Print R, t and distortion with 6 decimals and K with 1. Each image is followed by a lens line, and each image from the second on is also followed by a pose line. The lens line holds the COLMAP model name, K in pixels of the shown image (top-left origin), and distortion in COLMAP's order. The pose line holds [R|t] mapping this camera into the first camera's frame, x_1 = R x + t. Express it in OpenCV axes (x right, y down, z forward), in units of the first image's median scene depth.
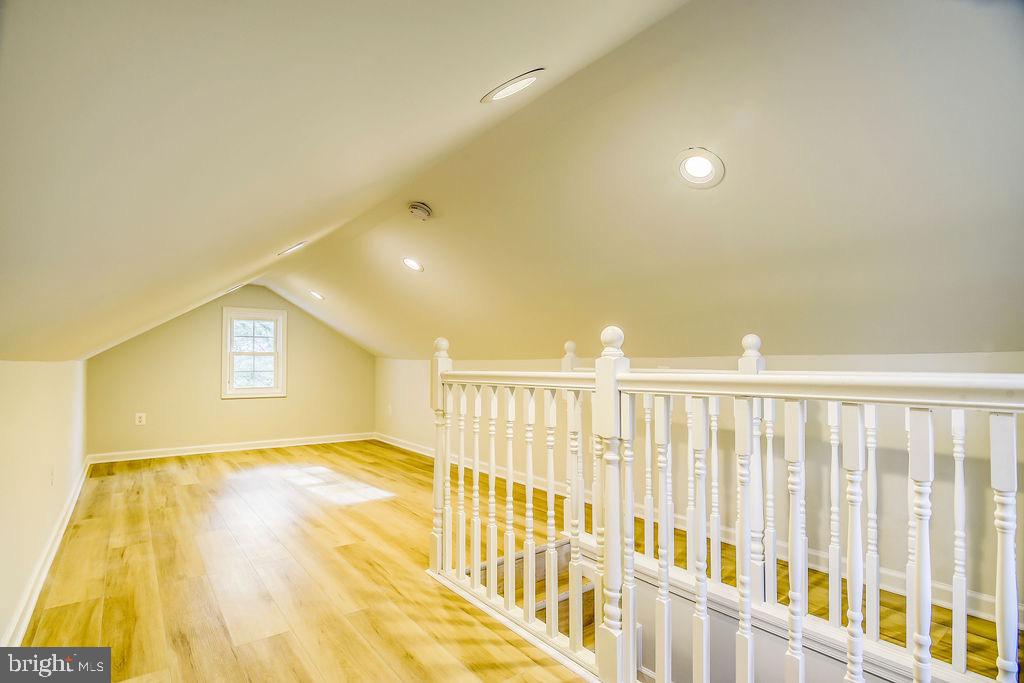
lens RADIAL K [[496.5, 0, 513.1], [0, 496.5, 350.1], [0, 0, 1]] dist [-0.015736, 0.000401]
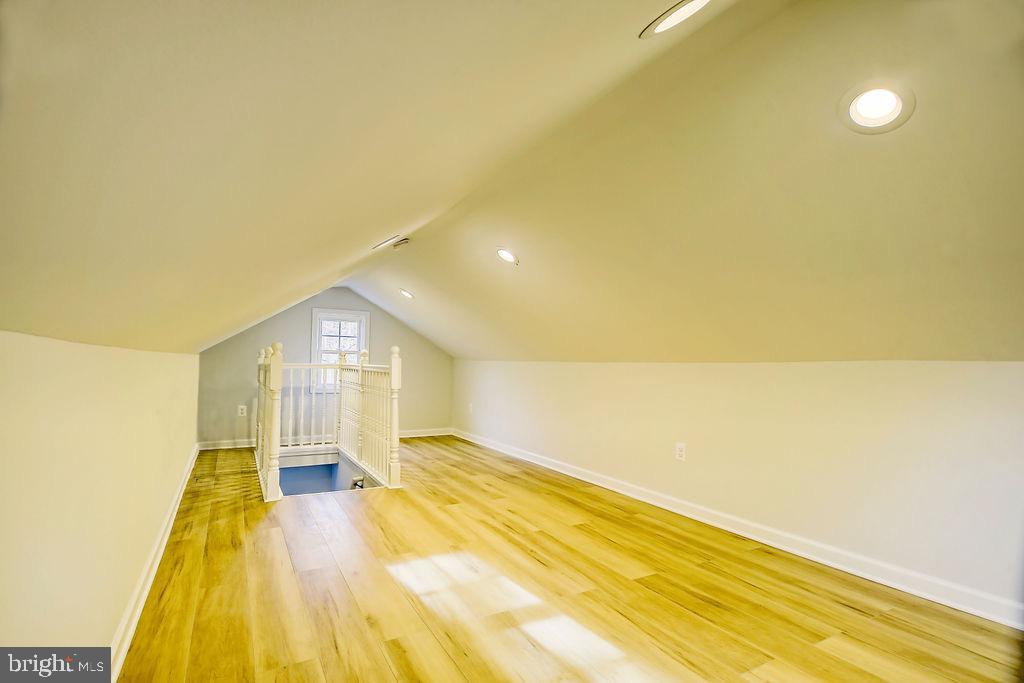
lens RADIAL K [[496.5, 0, 513.1], [0, 496.5, 350.1], [0, 0, 1]] dist [-0.015736, 0.000401]
pose [[-0.987957, -0.002258, 0.154713, -0.709939], [-0.011266, 0.998289, -0.057371, 0.073252], [-0.154319, -0.058423, -0.986292, 2.327446]]
